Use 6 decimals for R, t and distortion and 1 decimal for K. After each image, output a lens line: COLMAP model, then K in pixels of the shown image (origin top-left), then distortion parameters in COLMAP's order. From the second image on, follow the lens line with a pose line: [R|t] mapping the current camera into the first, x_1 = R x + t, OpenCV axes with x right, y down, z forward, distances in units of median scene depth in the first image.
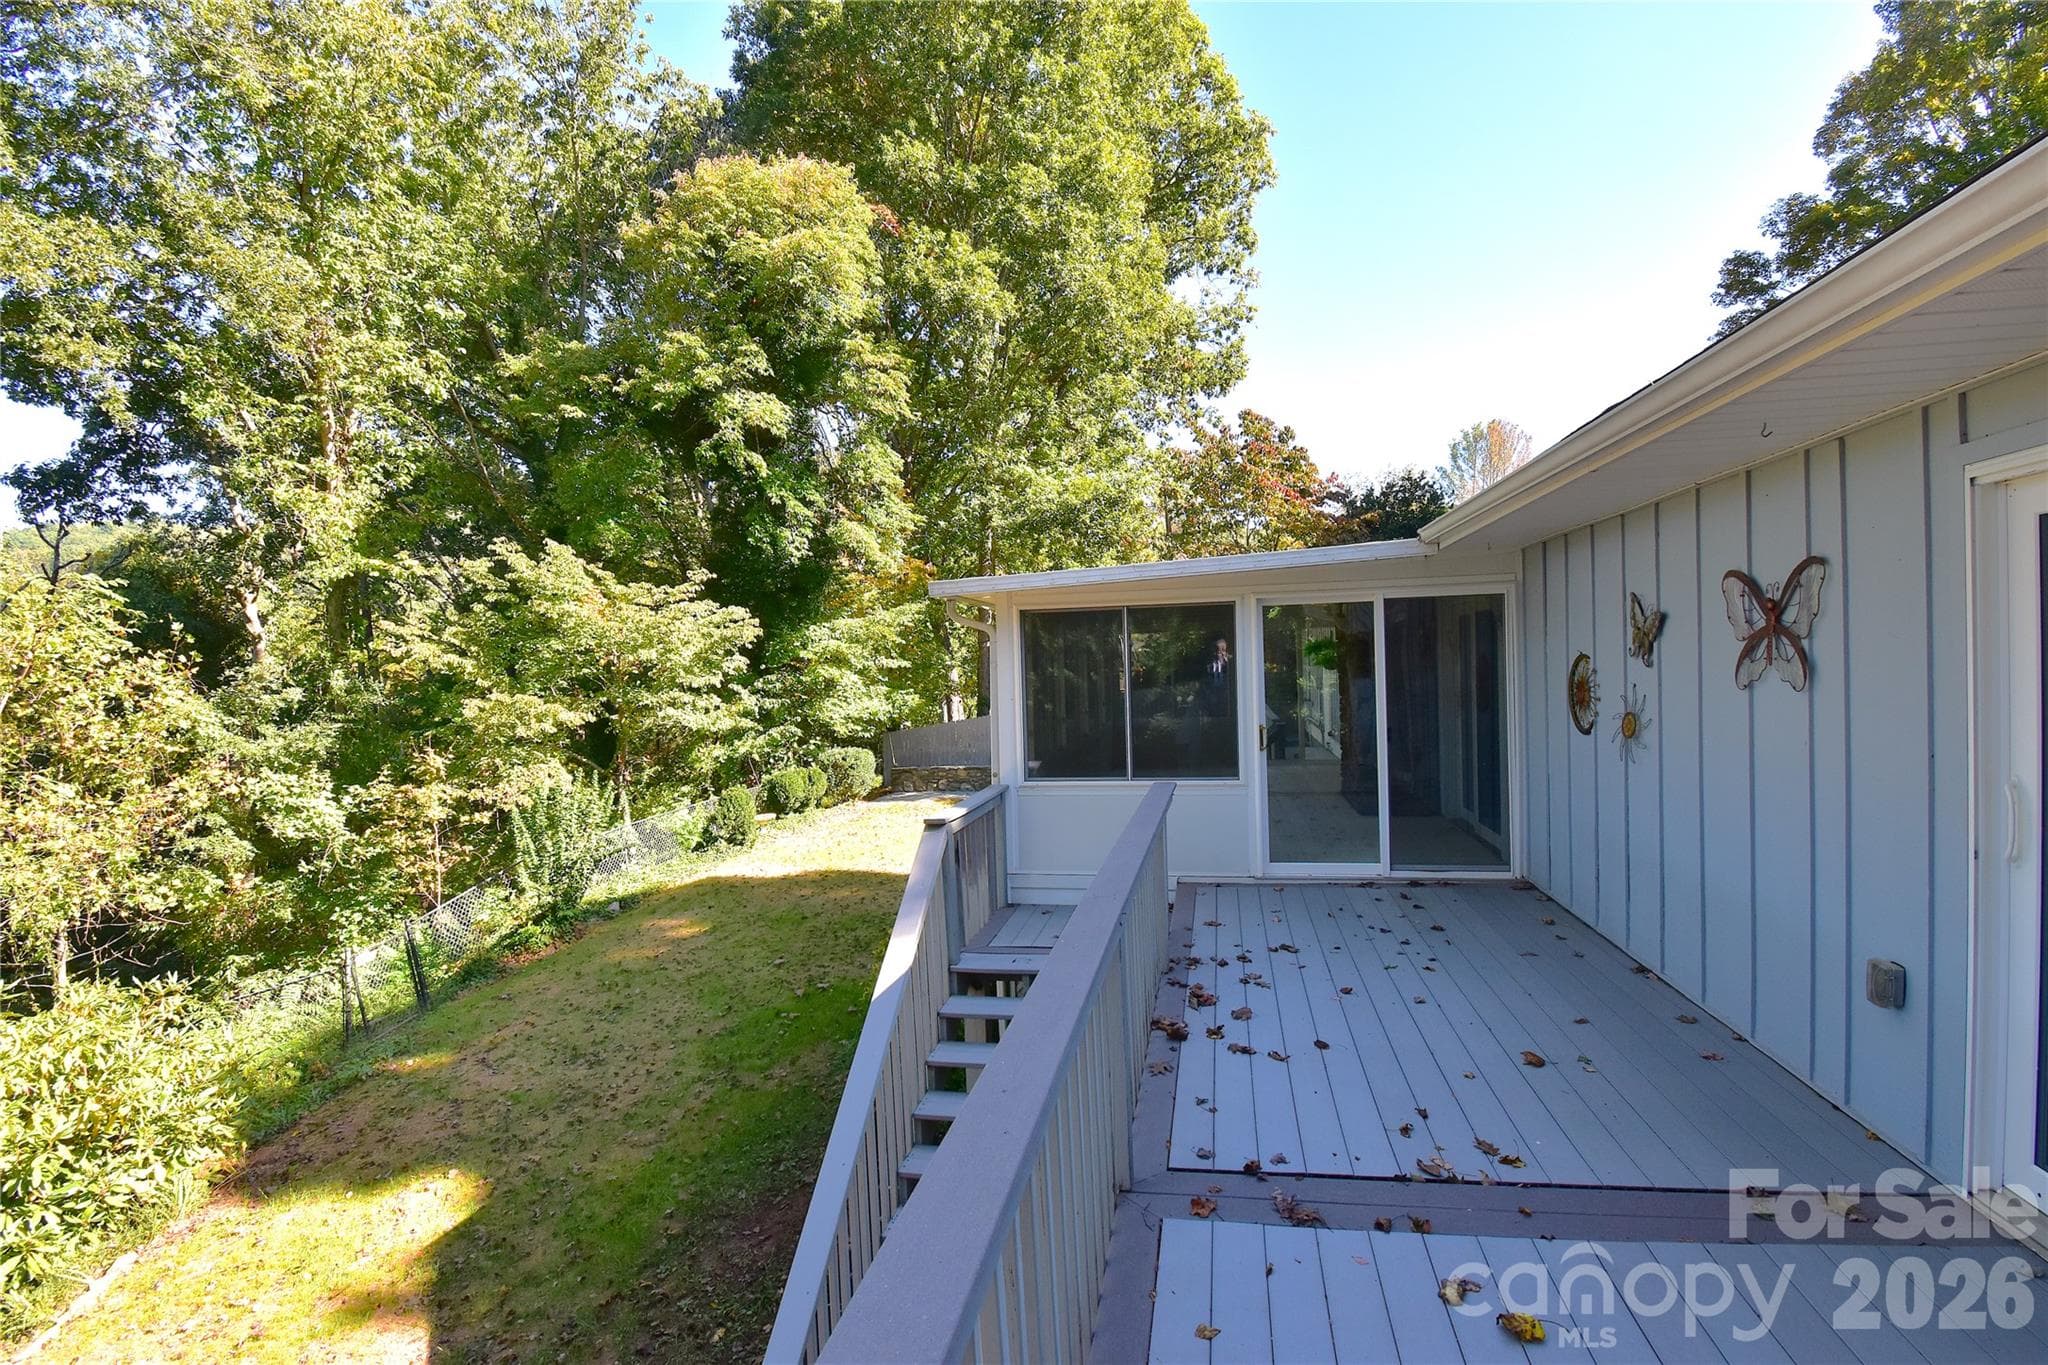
lens RADIAL K [[949.5, 0, 1031.9], [0, 949.5, 675.1], [0, 0, 1]] dist [-0.014213, -0.004404]
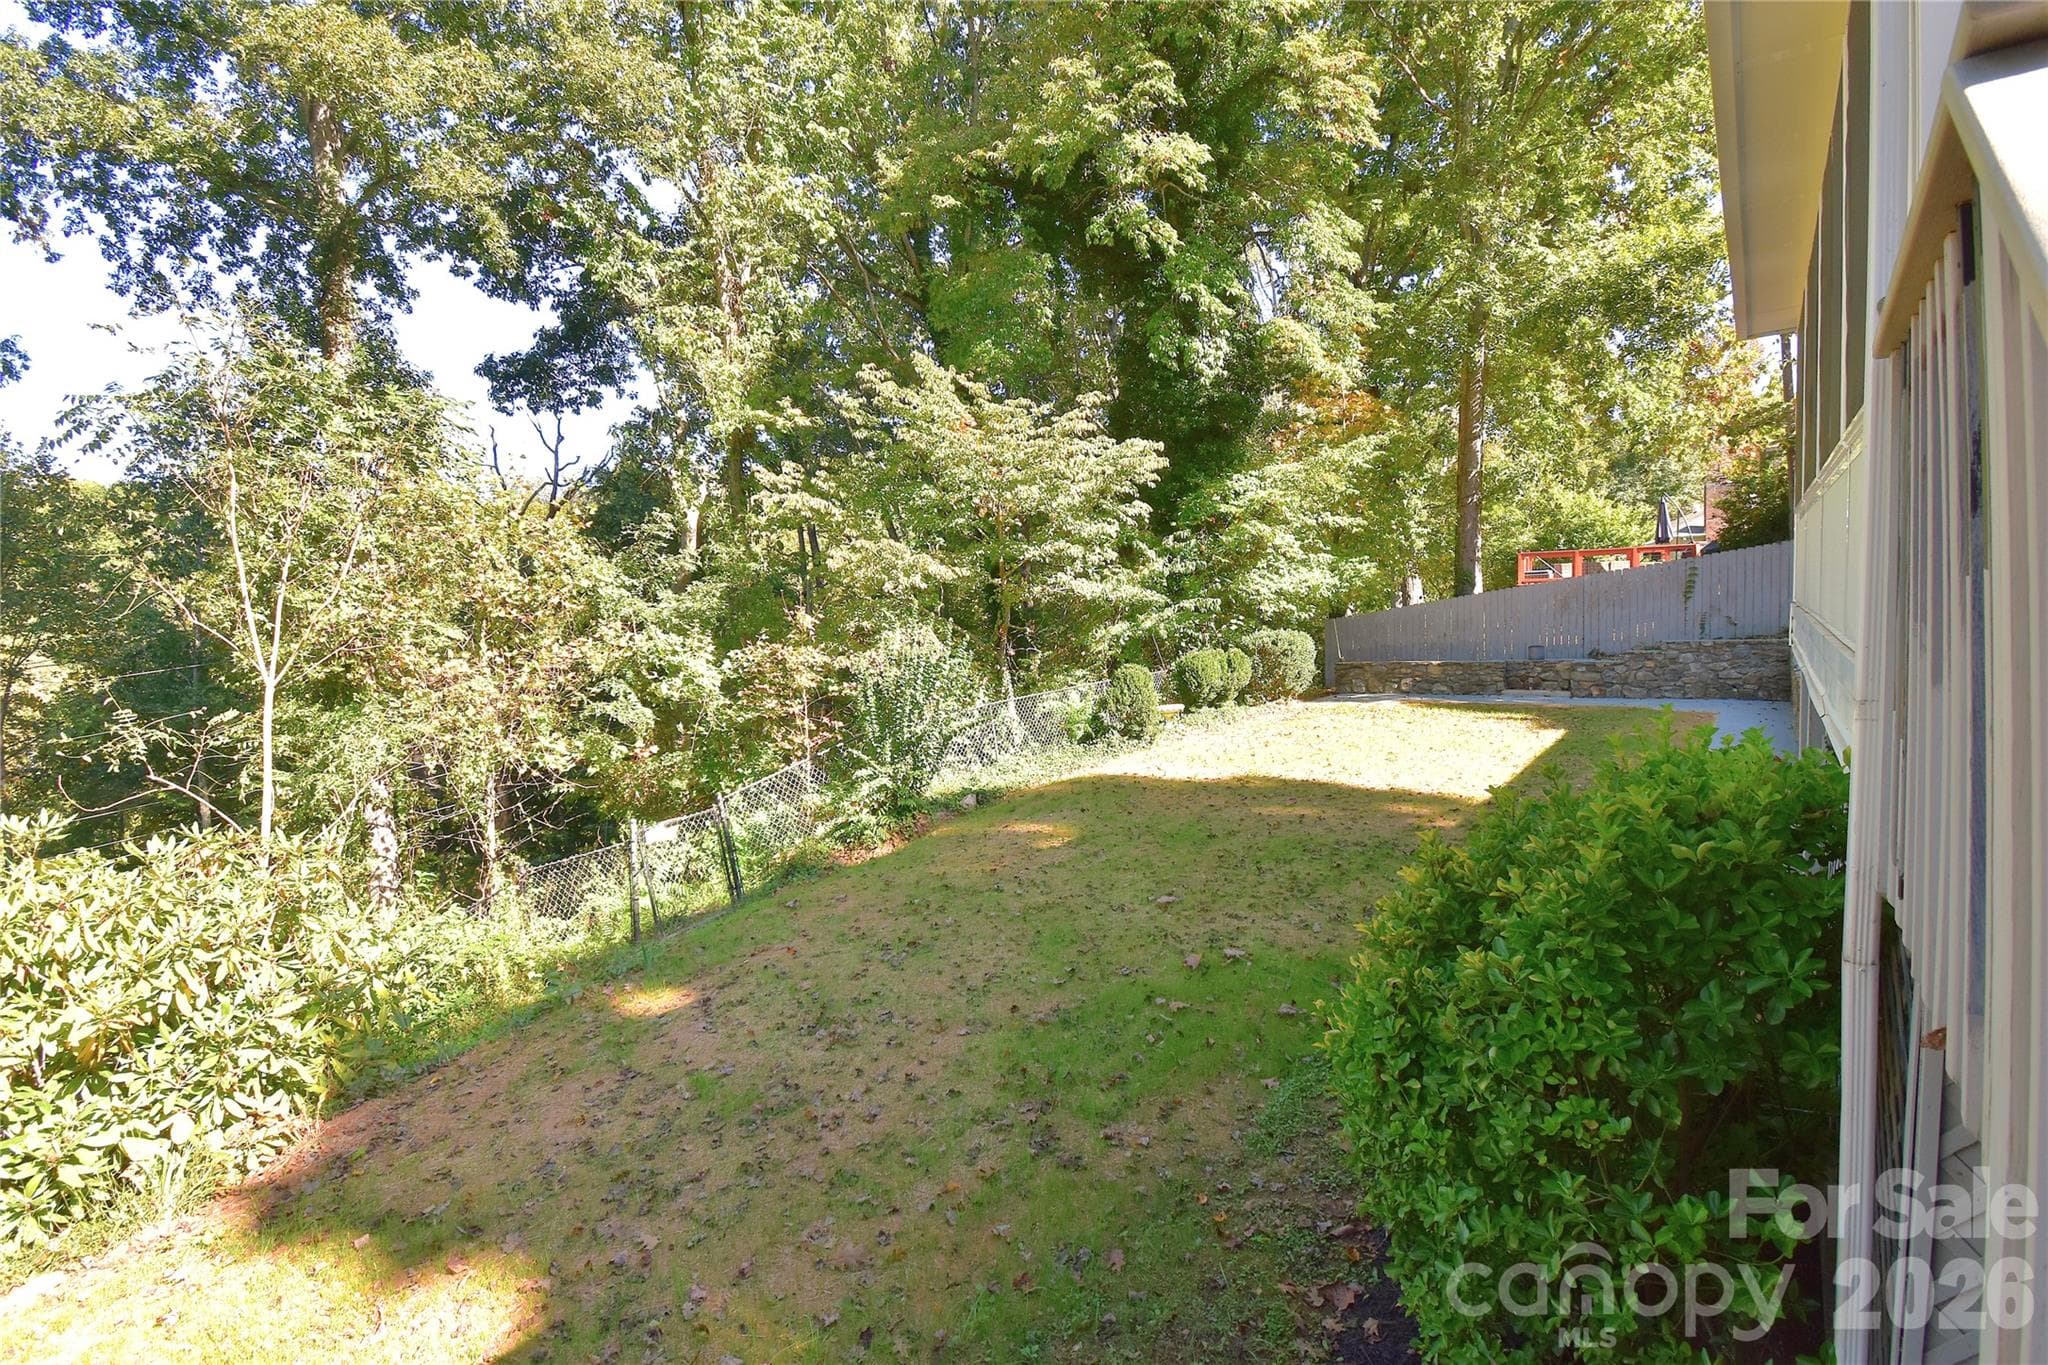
lens RADIAL K [[949.5, 0, 1062.5], [0, 949.5, 696.8], [0, 0, 1]] dist [-0.014213, -0.004404]
pose [[0.916077, 0.034619, -0.399506, -0.053305], [0.002487, 0.995757, 0.091990, 0.070292], [0.400995, -0.085264, 0.912104, 0.259456]]
